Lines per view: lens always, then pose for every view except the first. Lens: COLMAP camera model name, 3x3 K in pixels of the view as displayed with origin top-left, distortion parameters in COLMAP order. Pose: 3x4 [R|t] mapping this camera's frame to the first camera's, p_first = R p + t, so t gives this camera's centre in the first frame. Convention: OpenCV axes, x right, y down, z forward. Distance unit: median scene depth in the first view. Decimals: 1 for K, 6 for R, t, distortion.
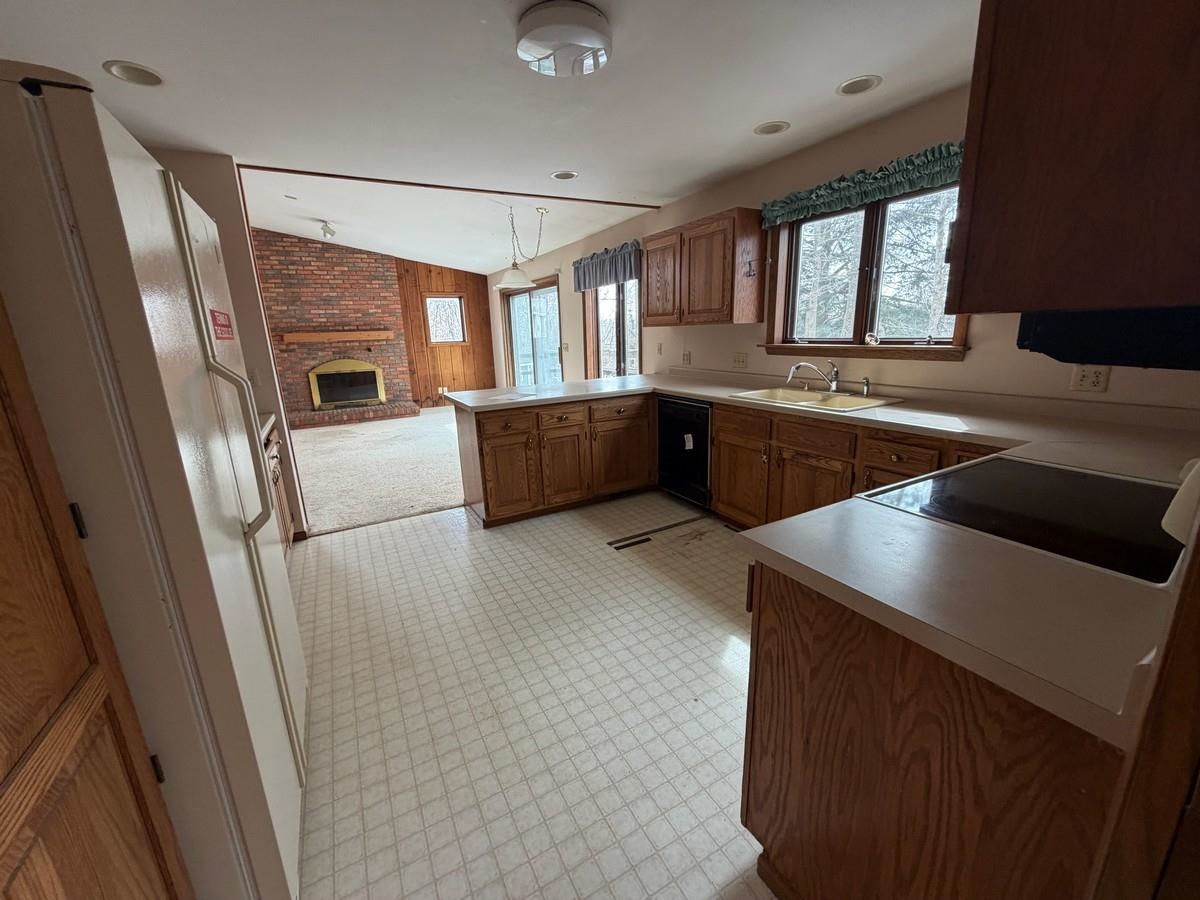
lens RADIAL K [[476.8, 0, 603.4], [0, 476.8, 449.0], [0, 0, 1]] dist [0.000618, -0.000402]
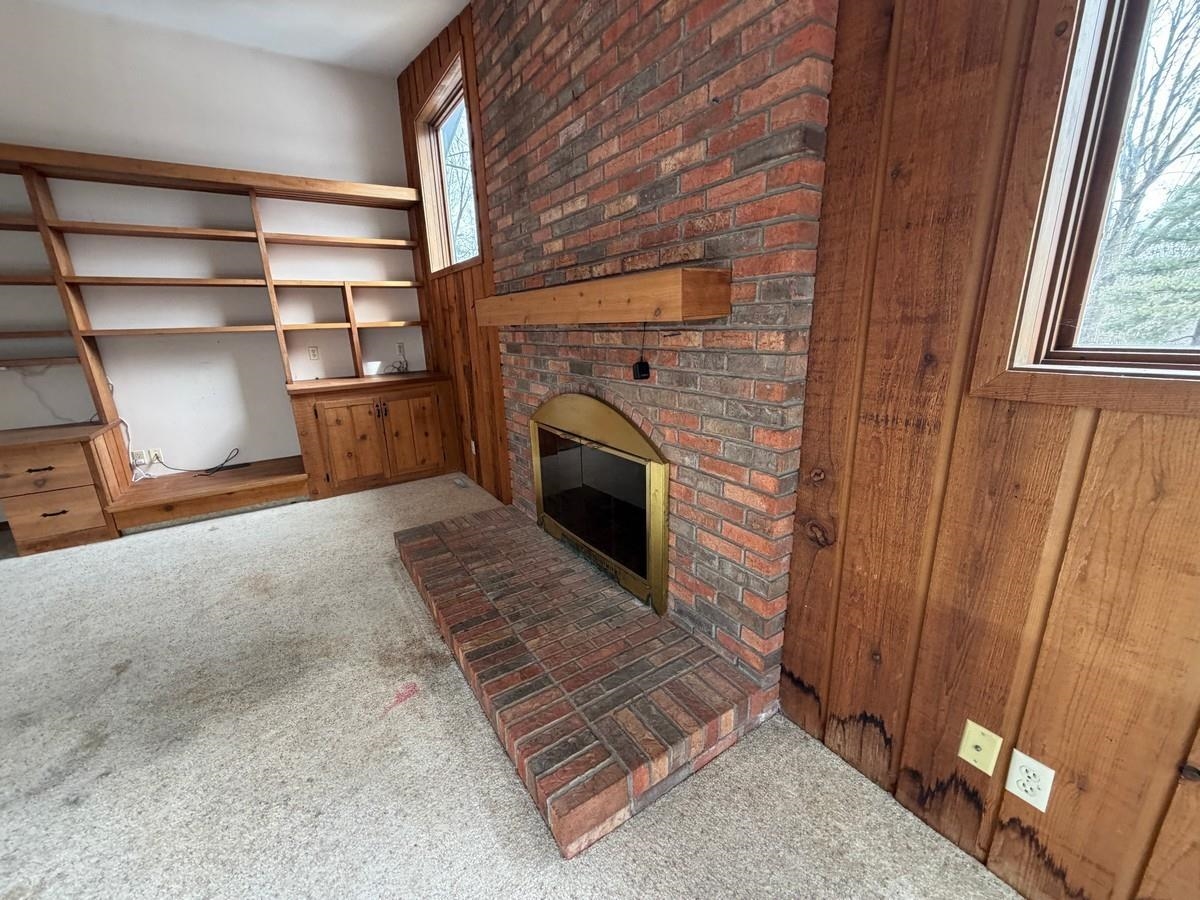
lens RADIAL K [[476.8, 0, 595.9], [0, 476.8, 448.6], [0, 0, 1]] dist [0.000618, -0.000402]
pose [[0.059825, 0.285658, -0.956462, -0.291104], [-0.213904, 0.939589, 0.267239, -0.238674], [0.975021, 0.188603, 0.117314, 1.009567]]
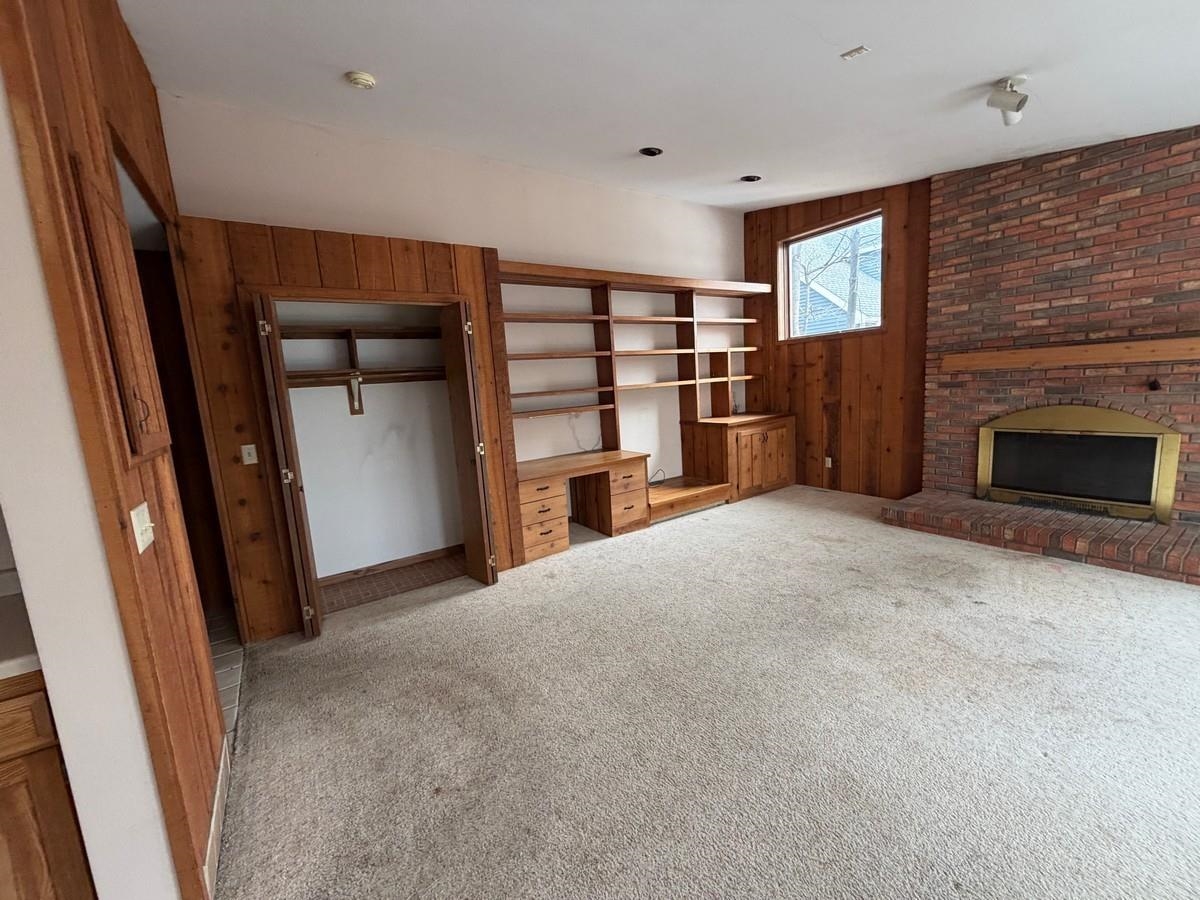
lens RADIAL K [[476.8, 0, 594.7], [0, 476.8, 449.1], [0, 0, 1]] dist [0.000618, -0.000402]
pose [[0.078372, 0.164967, -0.983180, -0.131092], [-0.179566, 0.972420, 0.148847, -0.137974], [0.980619, 0.164880, 0.105833, 0.531929]]
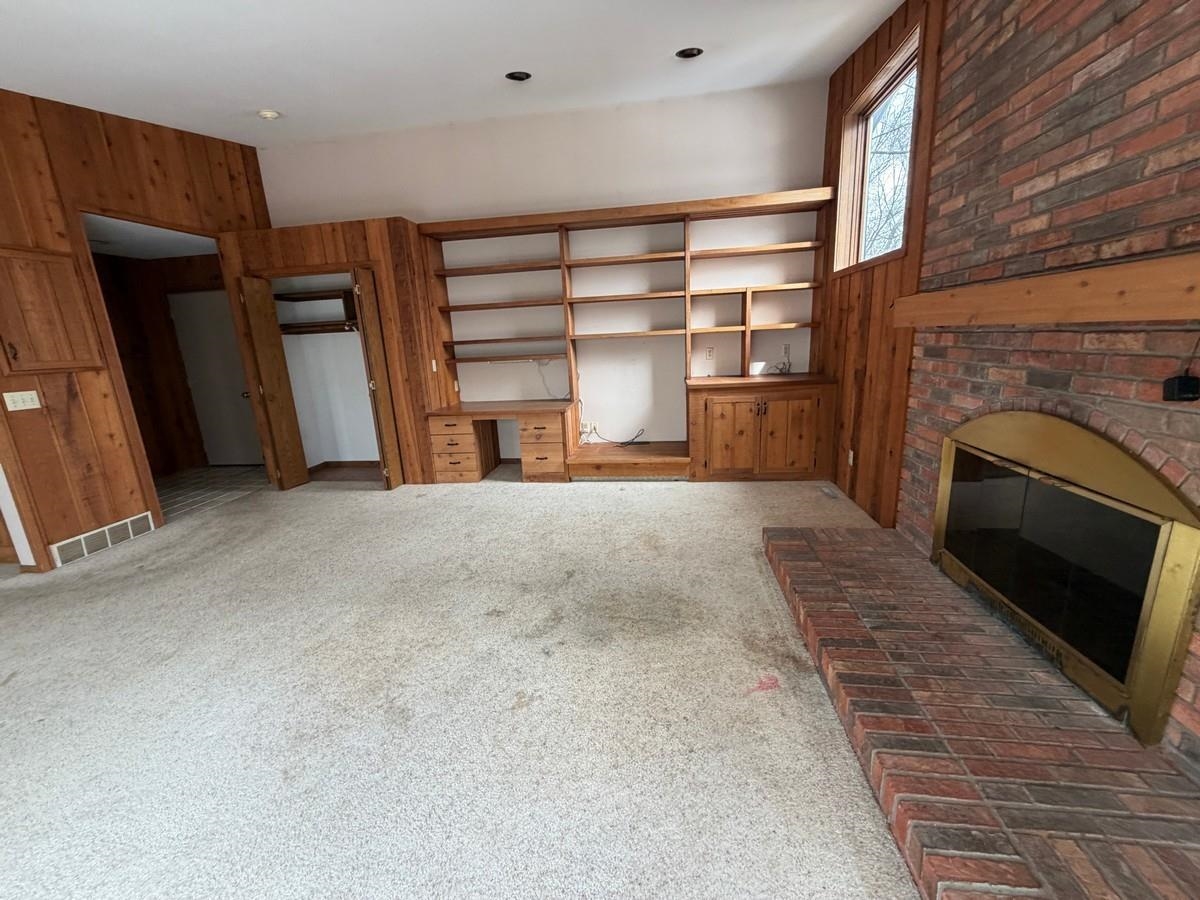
lens RADIAL K [[476.8, 0, 597.9], [0, 476.8, 448.9], [0, 0, 1]] dist [0.000618, -0.000402]
pose [[-0.607041, 0.240522, -0.757397, -0.278932], [-0.126181, 0.911831, 0.390696, -0.236476], [0.784589, 0.332737, -0.523169, 0.988920]]
